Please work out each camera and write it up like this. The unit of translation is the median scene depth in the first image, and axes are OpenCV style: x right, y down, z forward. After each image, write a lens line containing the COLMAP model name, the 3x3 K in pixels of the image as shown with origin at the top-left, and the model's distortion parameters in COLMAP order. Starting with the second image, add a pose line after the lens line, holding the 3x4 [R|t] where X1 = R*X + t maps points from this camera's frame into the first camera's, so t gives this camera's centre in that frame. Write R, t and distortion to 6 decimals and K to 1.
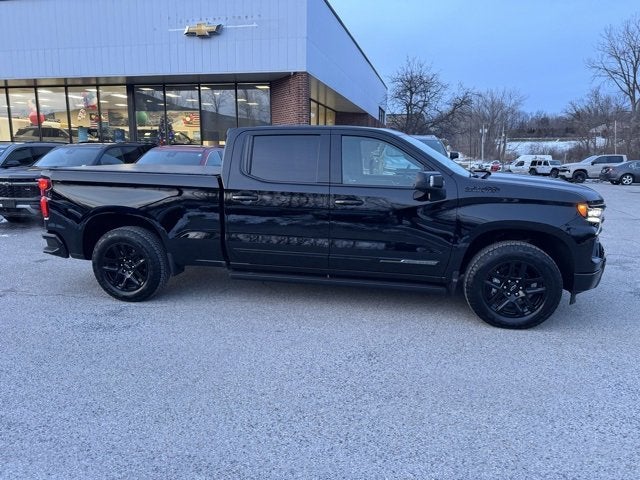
lens RADIAL K [[450.2, 0, 324.9], [0, 450.2, 238.0], [0, 0, 1]] dist [0.038570, -0.041815]
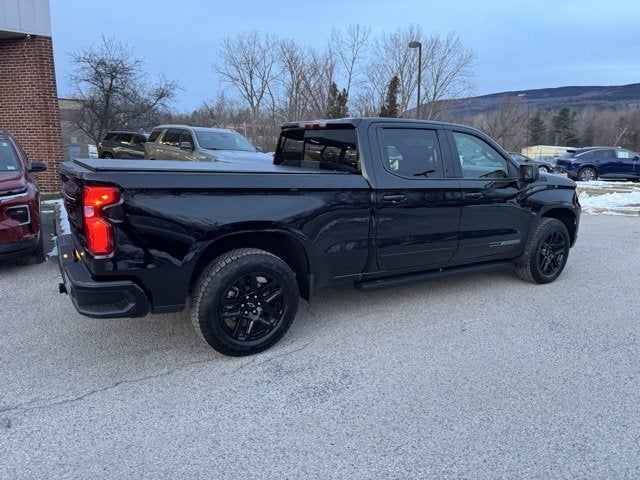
lens RADIAL K [[450.2, 0, 325.0], [0, 450.2, 235.8], [0, 0, 1]] dist [0.038570, -0.041815]
pose [[0.717923, -0.115996, 0.686390, -0.807948], [0.109997, 0.992535, 0.052682, -0.067786], [-0.687377, 0.037680, 0.725323, 0.401663]]
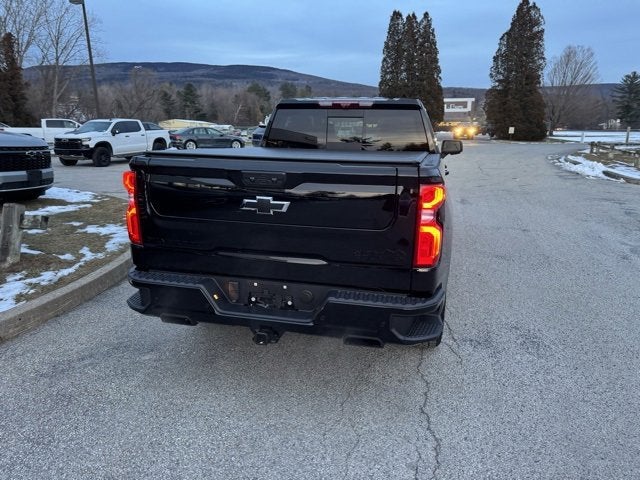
lens RADIAL K [[450.2, 0, 324.1], [0, 450.2, 239.1], [0, 0, 1]] dist [0.038570, -0.041815]
pose [[0.039283, -0.235749, 0.971020, -1.079397], [0.175469, 0.958297, 0.225561, -0.199261], [-0.983701, 0.161523, 0.079012, 1.083282]]
